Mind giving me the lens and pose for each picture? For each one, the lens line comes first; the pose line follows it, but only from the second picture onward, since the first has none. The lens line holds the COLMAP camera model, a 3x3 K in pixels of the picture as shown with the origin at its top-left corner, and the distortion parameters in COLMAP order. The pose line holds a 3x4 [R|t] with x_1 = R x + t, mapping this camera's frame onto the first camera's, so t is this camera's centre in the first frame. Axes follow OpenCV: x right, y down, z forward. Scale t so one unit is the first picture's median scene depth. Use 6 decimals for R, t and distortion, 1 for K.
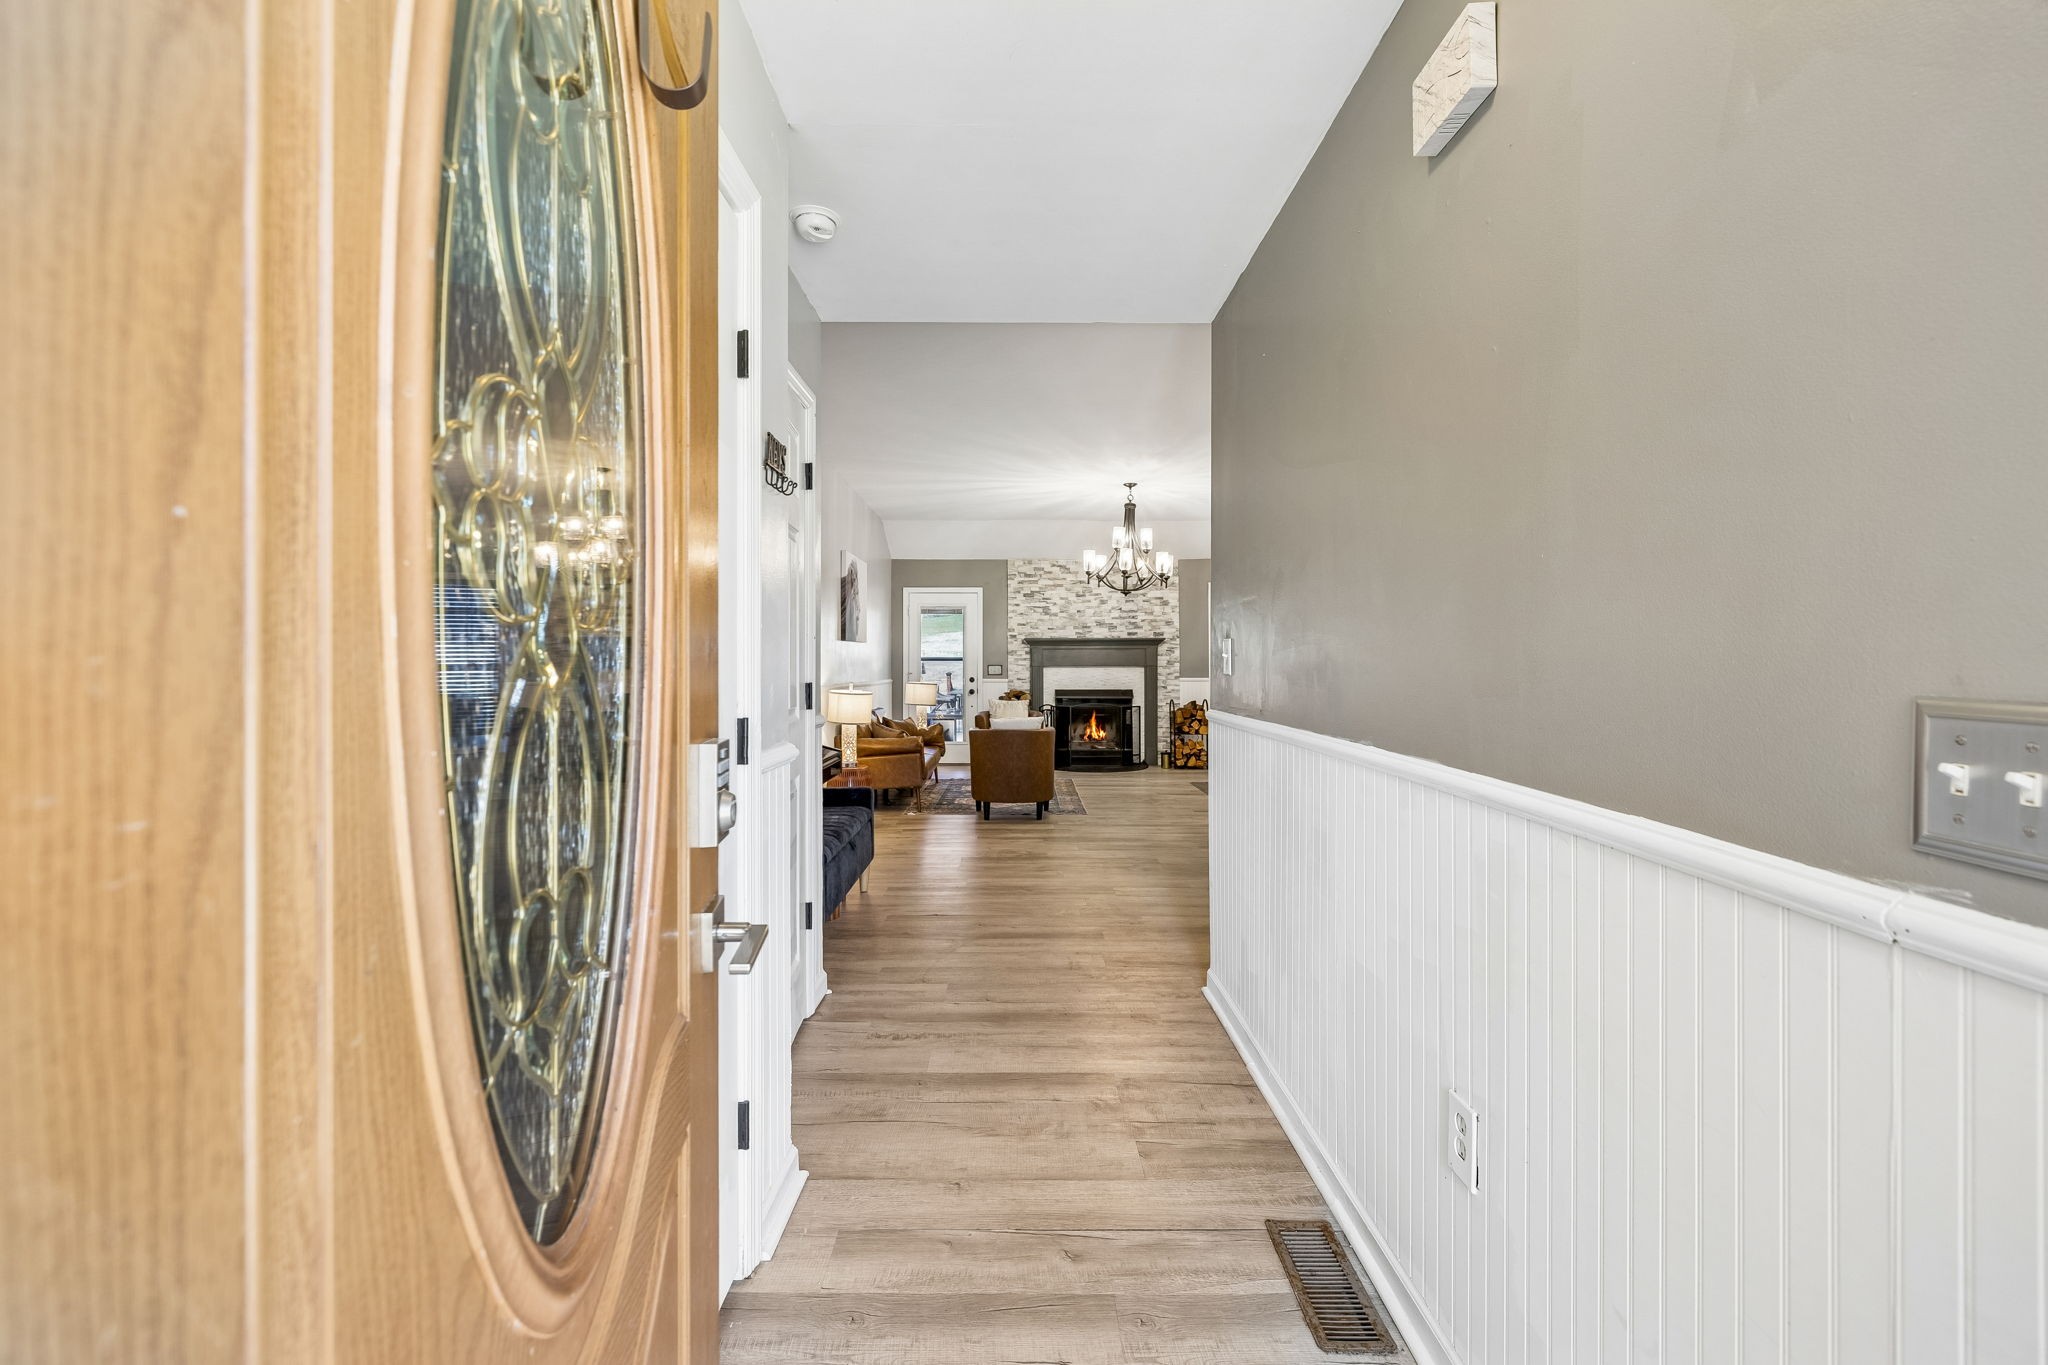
lens RADIAL K [[853.1, 0, 1011.8], [0, 853.1, 660.3], [0, 0, 1]] dist [0.001060, 0.000109]
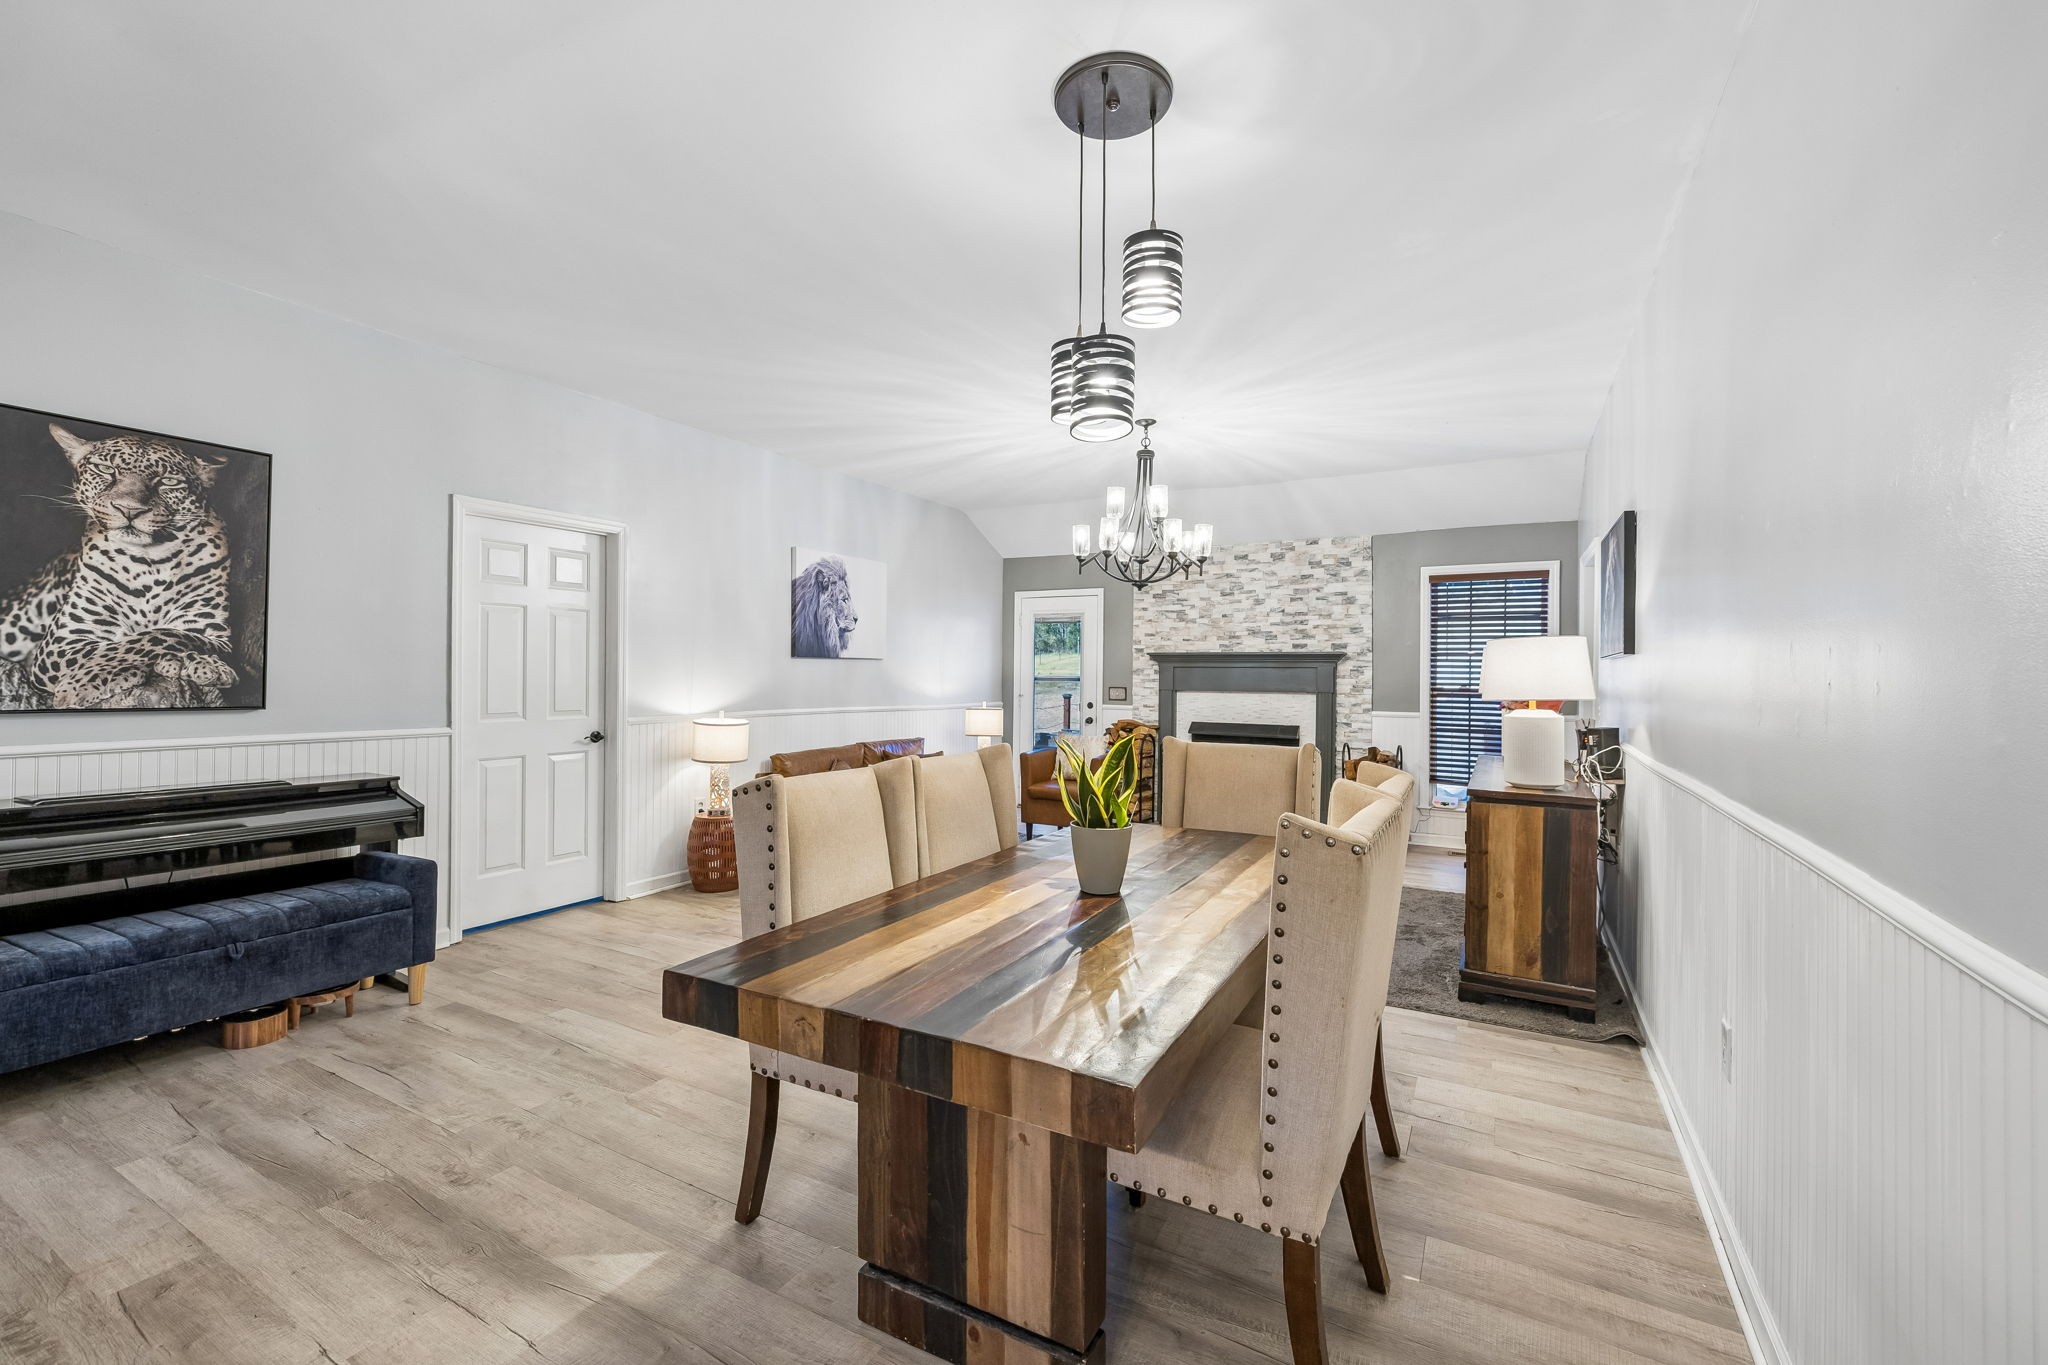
lens RADIAL K [[862.5, 0, 1012.9], [0, 862.5, 672.7], [0, 0, 1]] dist [0.000246, 0.000196]
pose [[0.872931, 0.008626, -0.487767, 0.281302], [-0.008735, 0.999960, 0.002050, -0.008591], [0.487765, 0.002471, 0.872971, 0.268147]]
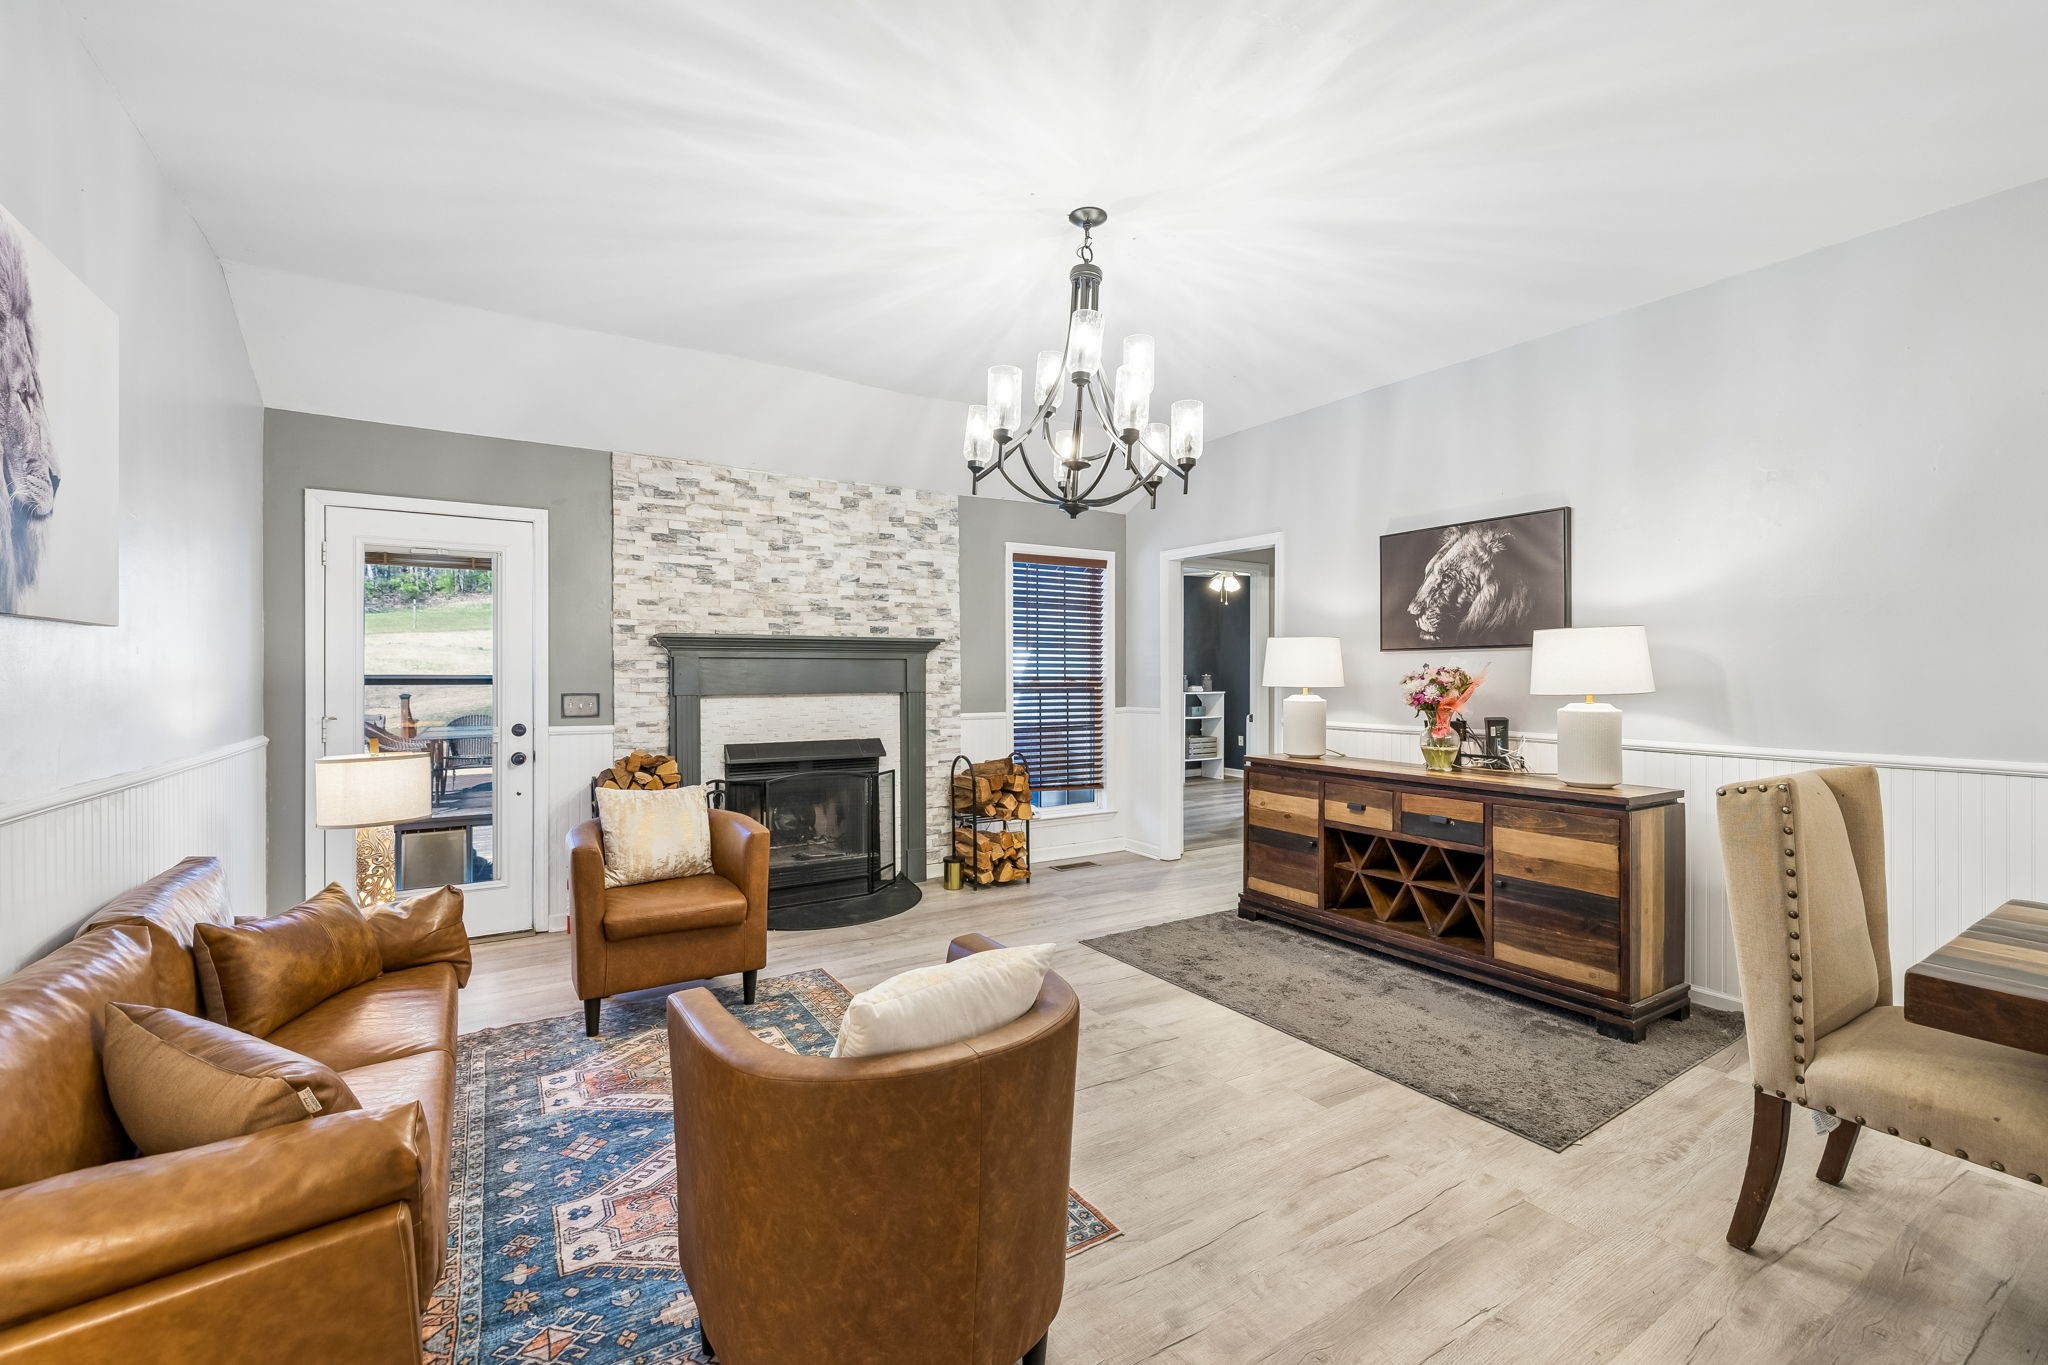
lens RADIAL K [[857.7, 0, 1015.7], [0, 857.7, 673.6], [0, 0, 1]] dist [-0.000737, -0.000049]
pose [[0.846141, -0.000616, 0.532958, -0.064619], [-0.001886, 0.999990, 0.004150, -0.006968], [-0.532955, -0.004516, 0.846131, 0.519141]]
